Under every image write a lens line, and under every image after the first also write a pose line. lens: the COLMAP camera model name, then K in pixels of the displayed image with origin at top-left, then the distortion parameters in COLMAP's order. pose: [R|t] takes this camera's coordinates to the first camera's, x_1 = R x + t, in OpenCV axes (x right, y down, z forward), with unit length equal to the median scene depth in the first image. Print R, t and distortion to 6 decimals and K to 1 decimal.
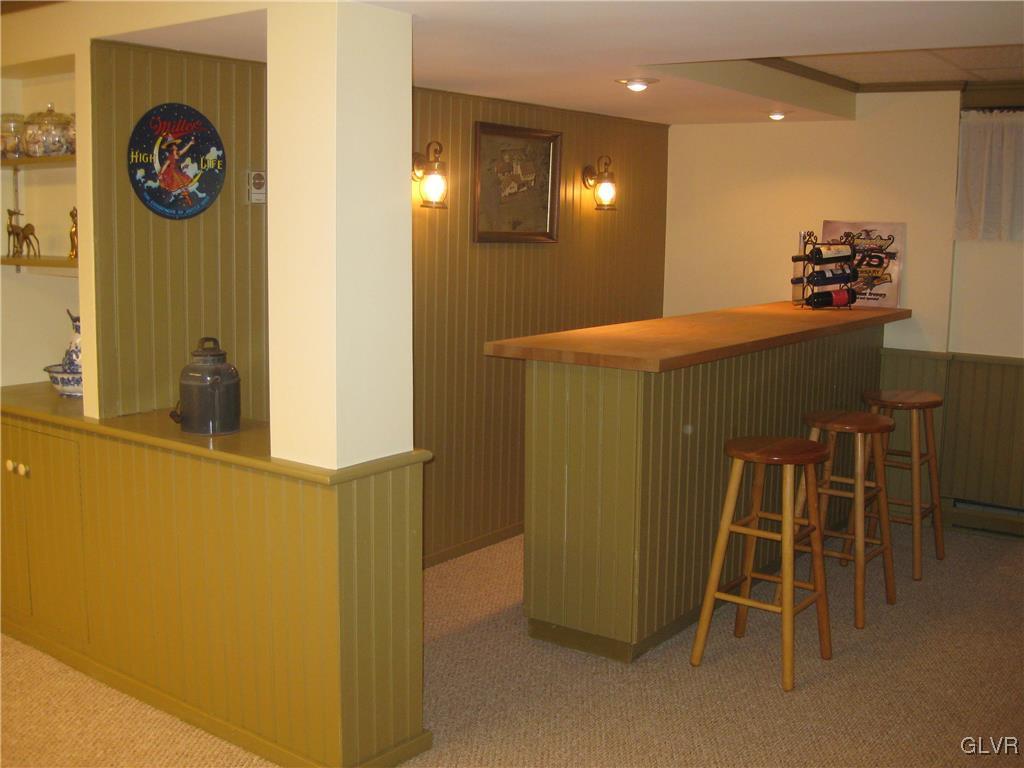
lens RADIAL K [[1140.2, 0, 510.5], [0, 1140.2, 388.6], [0, 0, 1]] dist [-0.148054, 0.000000]
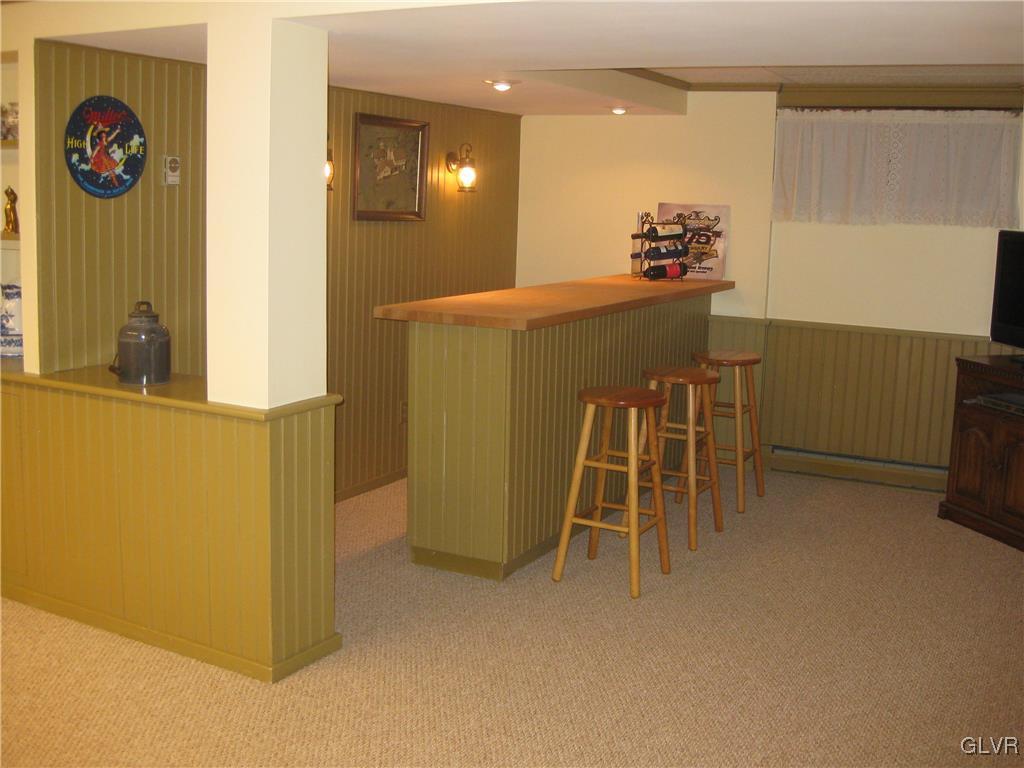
lens RADIAL K [[1140.2, 0, 512.6], [0, 1140.2, 379.1], [0, 0, 1]] dist [-0.148054, 0.000000]
pose [[0.989130, -0.008434, 0.146801, -0.053089], [0.006748, 0.999905, 0.011977, 0.019744], [-0.146889, -0.010856, 0.989093, -0.163523]]
